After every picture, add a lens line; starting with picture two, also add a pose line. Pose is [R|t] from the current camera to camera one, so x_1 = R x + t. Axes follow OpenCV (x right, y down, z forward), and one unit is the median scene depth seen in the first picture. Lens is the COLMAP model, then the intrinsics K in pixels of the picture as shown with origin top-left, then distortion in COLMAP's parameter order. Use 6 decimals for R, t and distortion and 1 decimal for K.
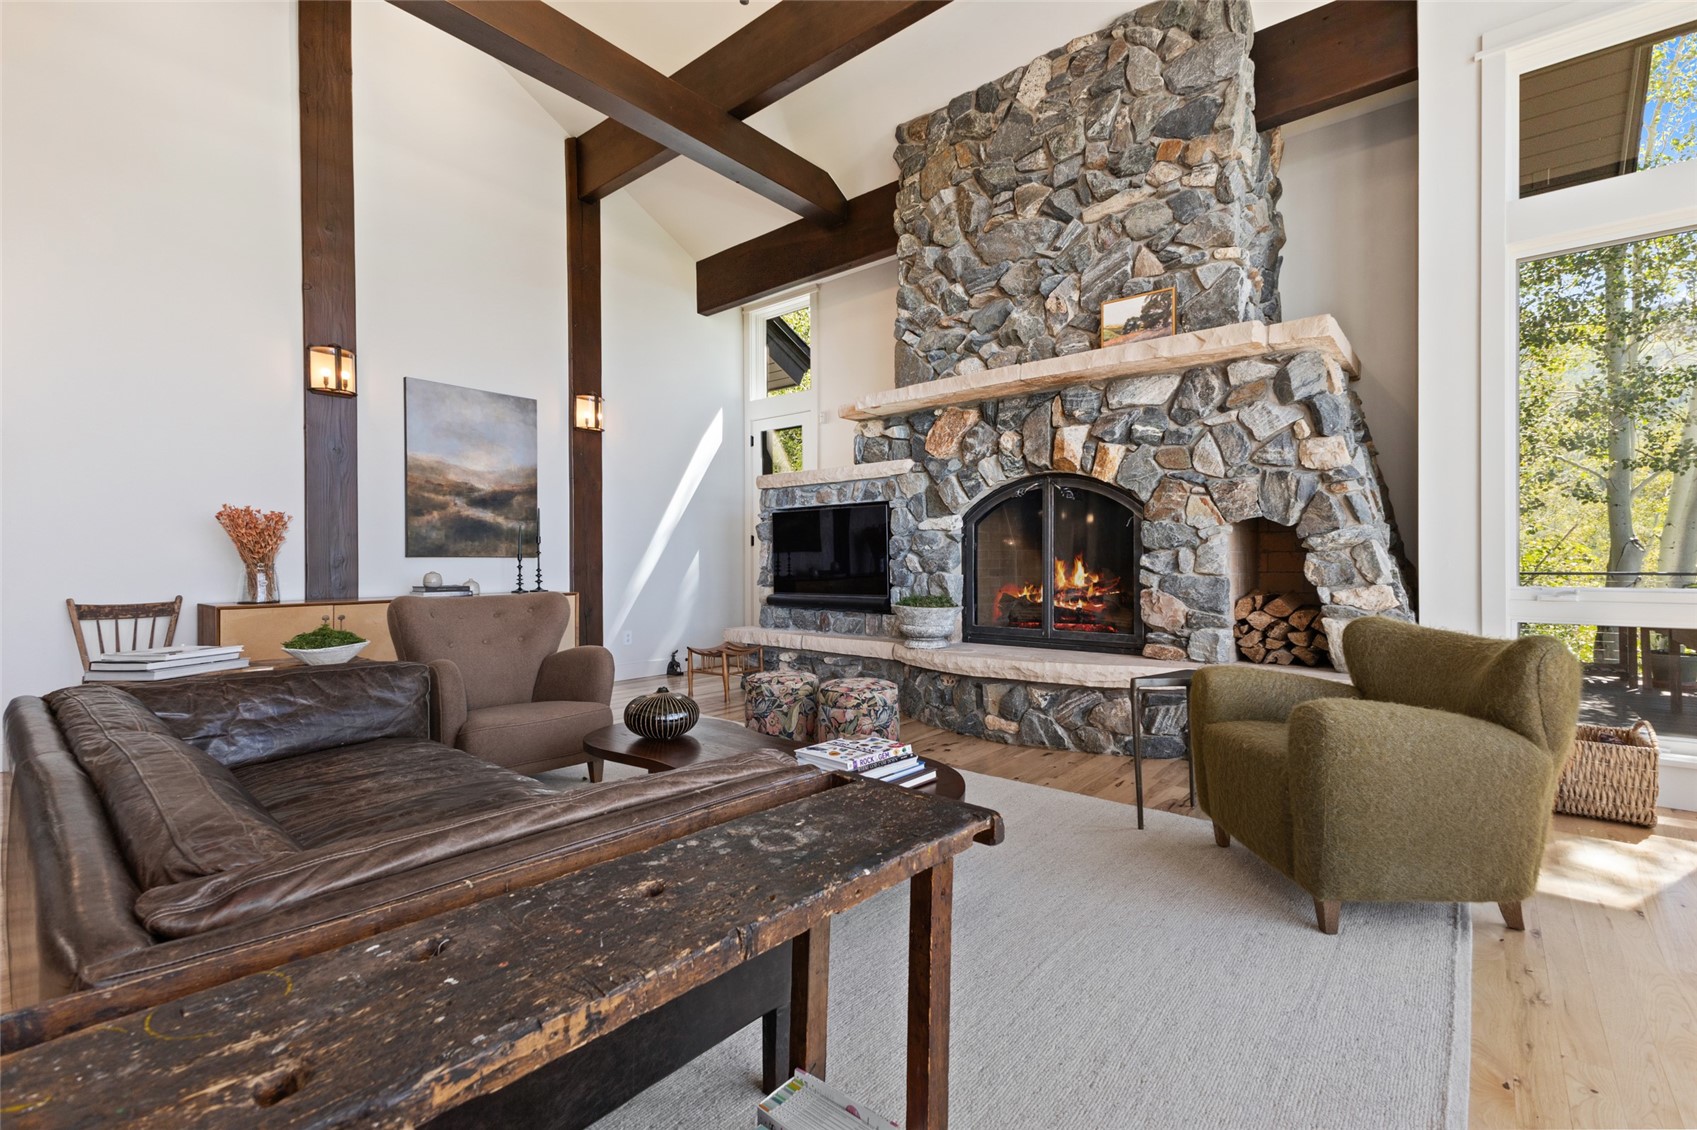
lens RADIAL K [[743.4, 0, 848.5], [0, 743.4, 565.0], [0, 0, 1]] dist [0.012595, -0.000389]
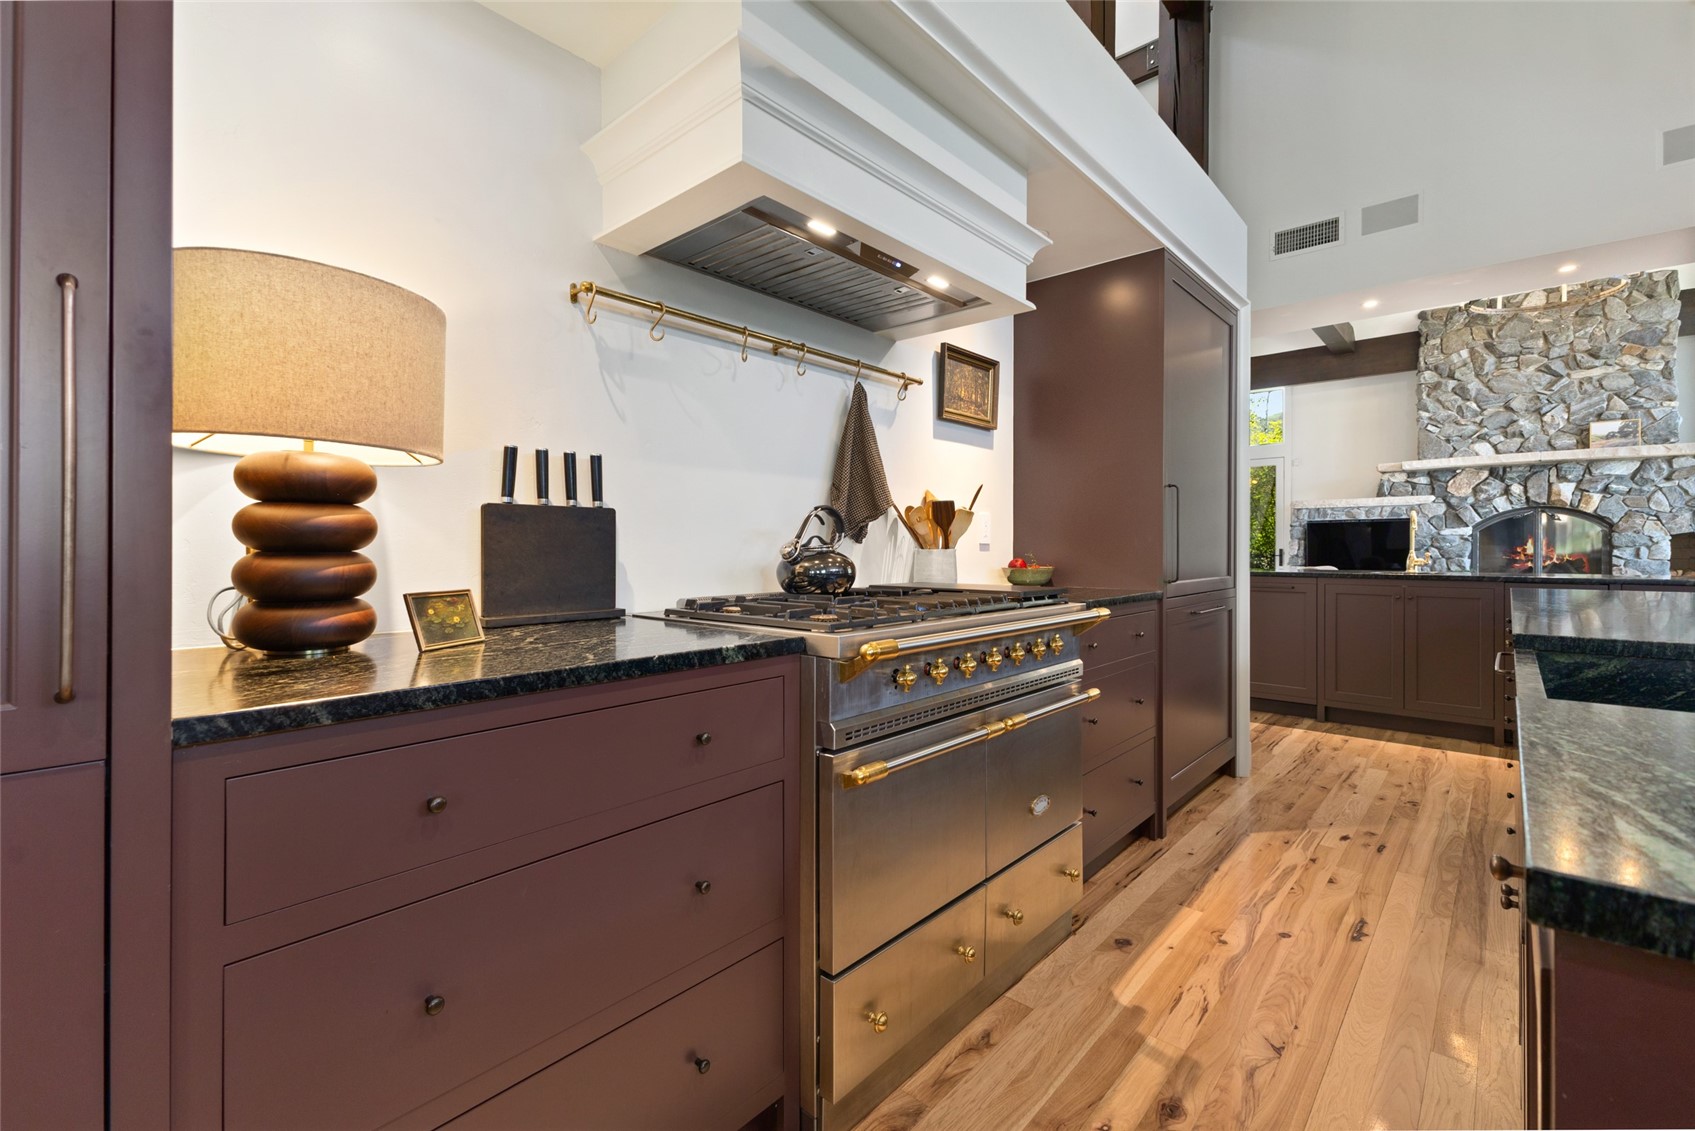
lens RADIAL K [[731.5, 0, 851.1], [0, 731.5, 550.4], [0, 0, 1]] dist [0.014019, -0.006870]
pose [[0.999542, 0.002105, -0.030204, -1.488458], [-0.002163, 0.999996, -0.001871, -0.003287], [0.030200, 0.001935, 0.999542, -0.967999]]
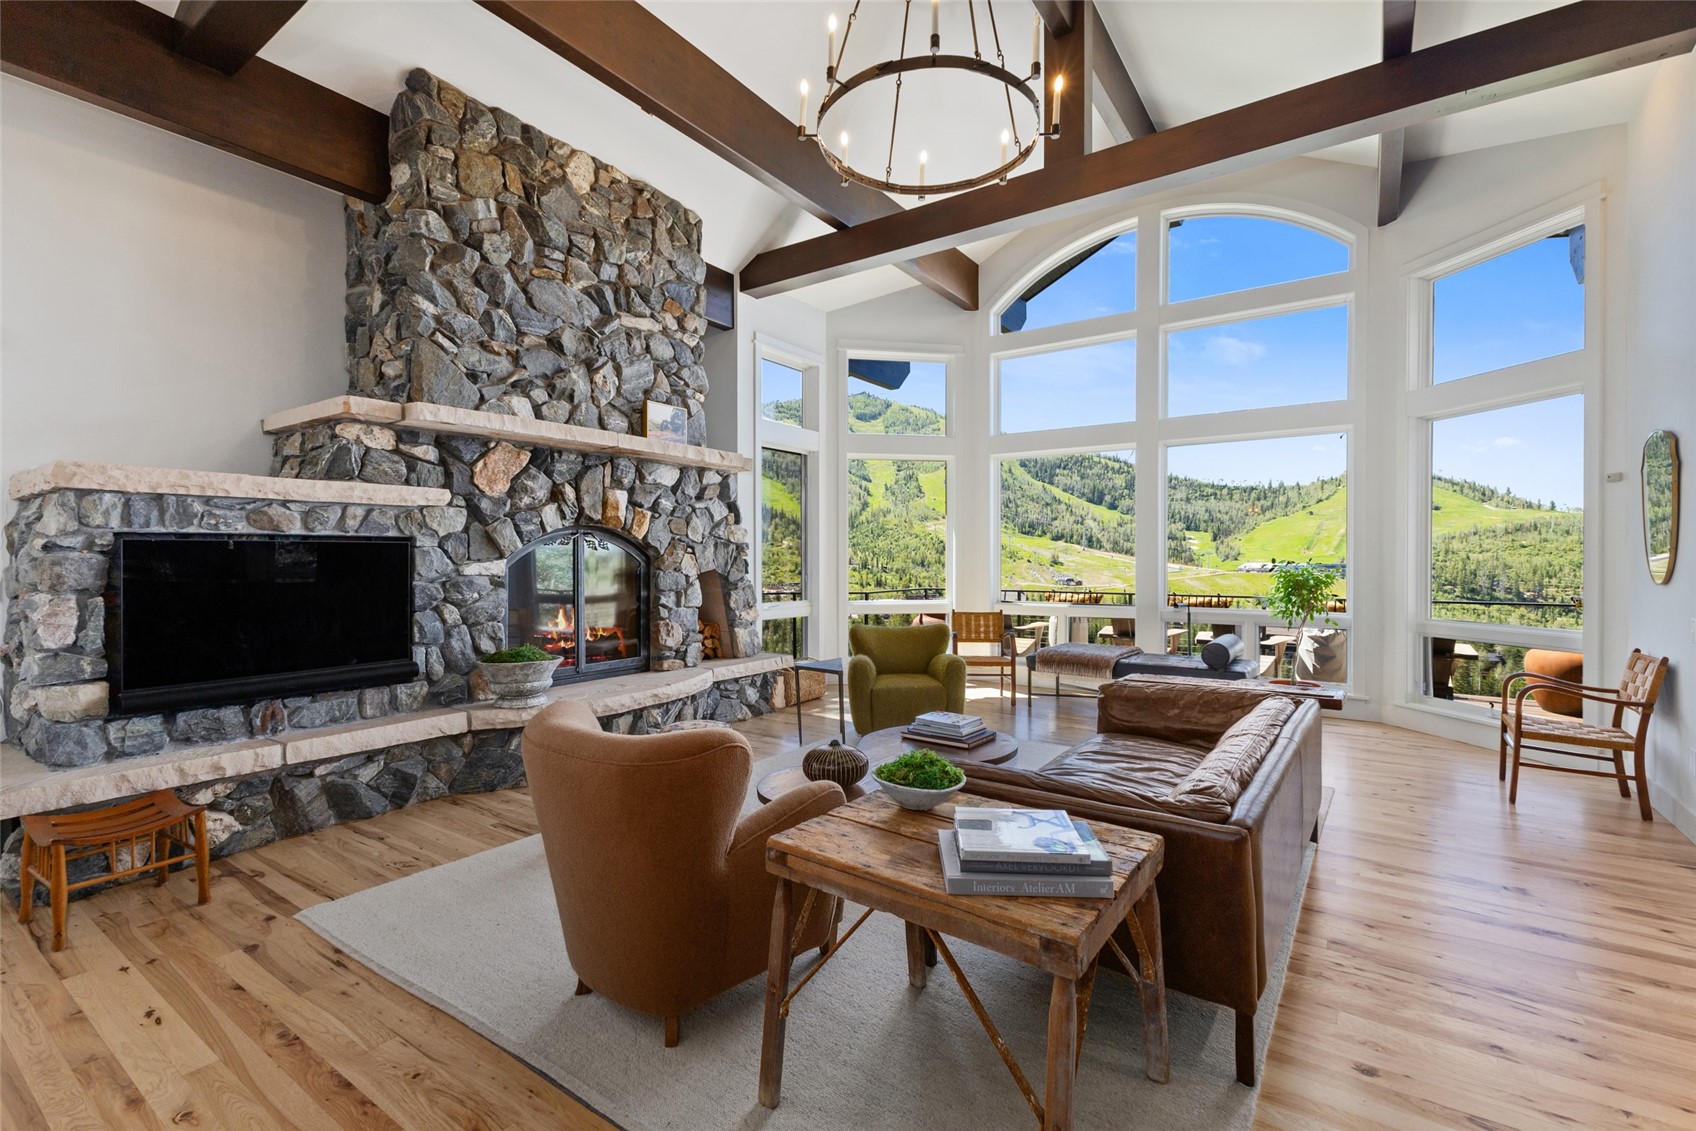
lens RADIAL K [[742.9, 0, 848.0], [0, 742.9, 565.5], [0, 0, 1]] dist [0.012595, -0.000389]
pose [[-0.091724, -0.006870, 0.995761, -0.919149], [0.007446, 0.999944, 0.007584, -0.070908], [-0.995757, 0.008110, -0.091668, 0.737890]]
